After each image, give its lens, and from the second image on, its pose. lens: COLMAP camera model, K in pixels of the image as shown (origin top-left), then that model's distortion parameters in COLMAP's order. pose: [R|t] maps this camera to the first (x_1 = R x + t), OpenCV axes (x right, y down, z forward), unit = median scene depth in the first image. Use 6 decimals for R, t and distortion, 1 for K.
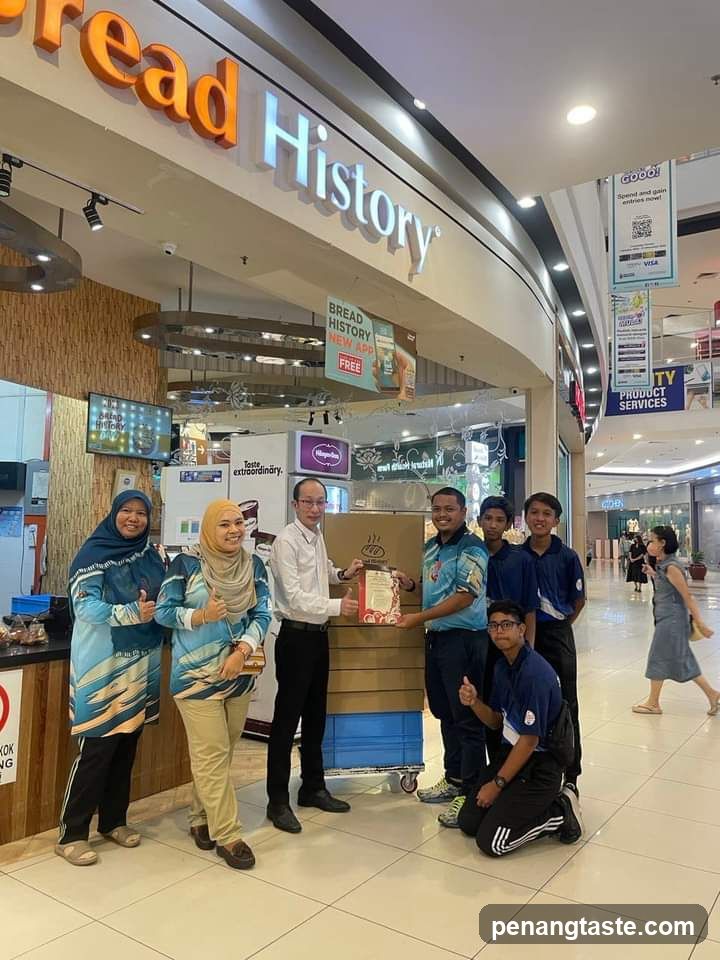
lens RADIAL K [[726.2, 0, 360.0], [0, 726.2, 480.0], [0, 0, 1]] dist [0.085612, -0.109087]
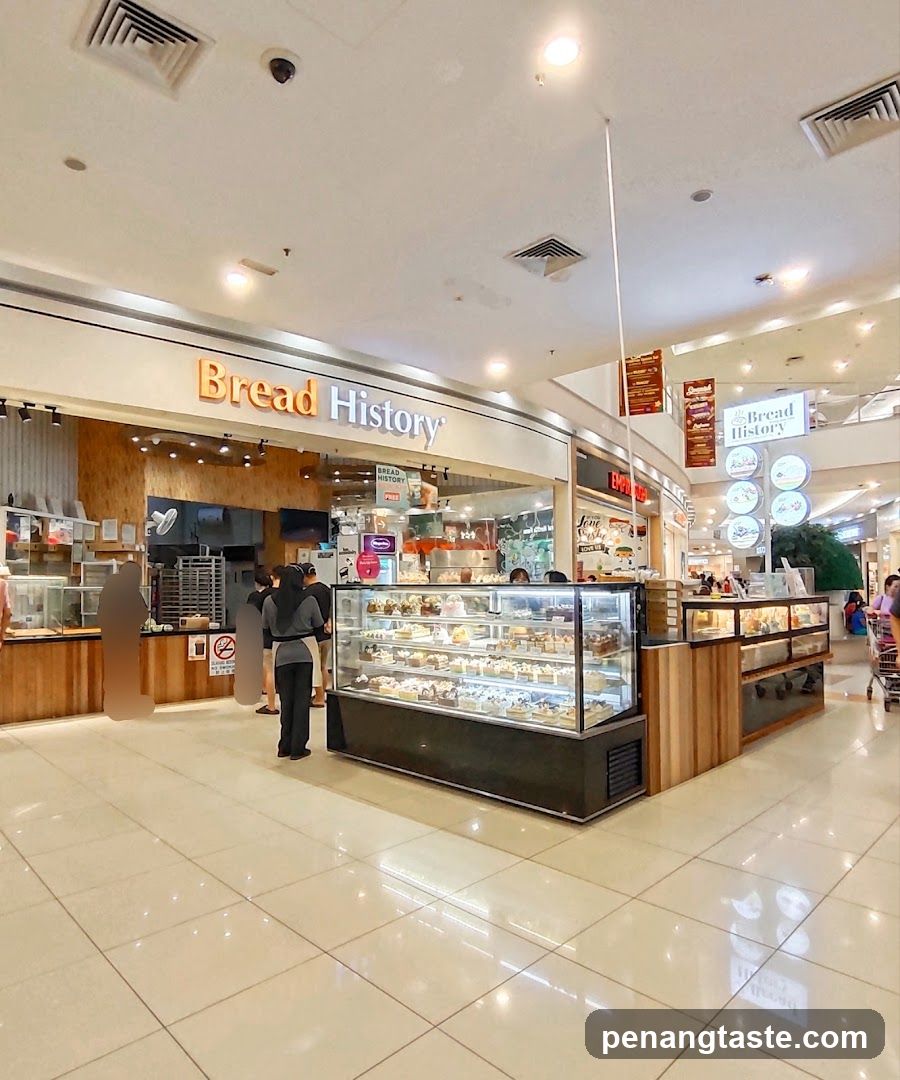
lens RADIAL K [[666.8, 0, 450.4], [0, 666.8, 572.0], [0, 0, 1]] dist [-0.001852, -0.000101]
pose [[0.984400, -0.031353, -0.173127, 0.479218], [0.040492, 0.997952, 0.049510, -0.039112], [0.171220, -0.055748, 0.983654, -0.825615]]
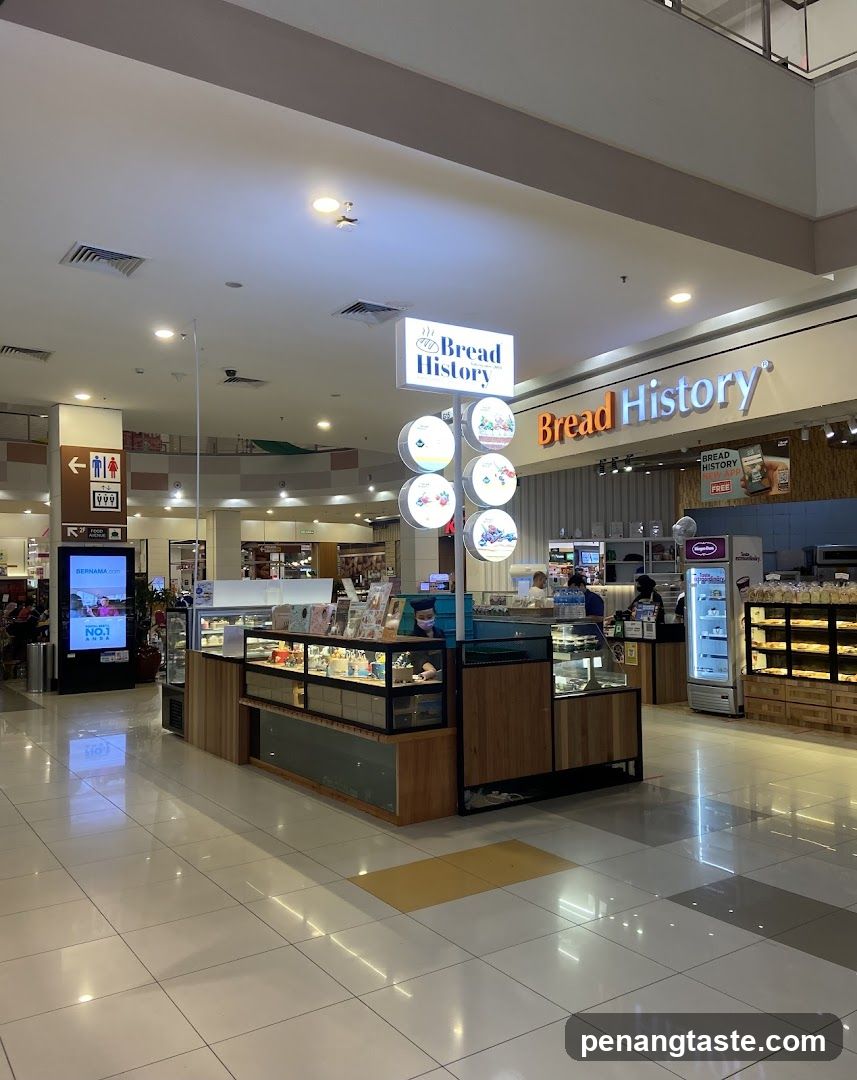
lens RADIAL K [[860.1, 0, 428.5], [0, 860.1, 540.0], [0, 0, 1]] dist [0.000334, -0.000136]
pose [[-0.360512, -0.068462, -0.930239, 2.026874], [0.066203, 0.992909, -0.098731, 0.098754], [0.930402, -0.097179, -0.353423, 1.117765]]
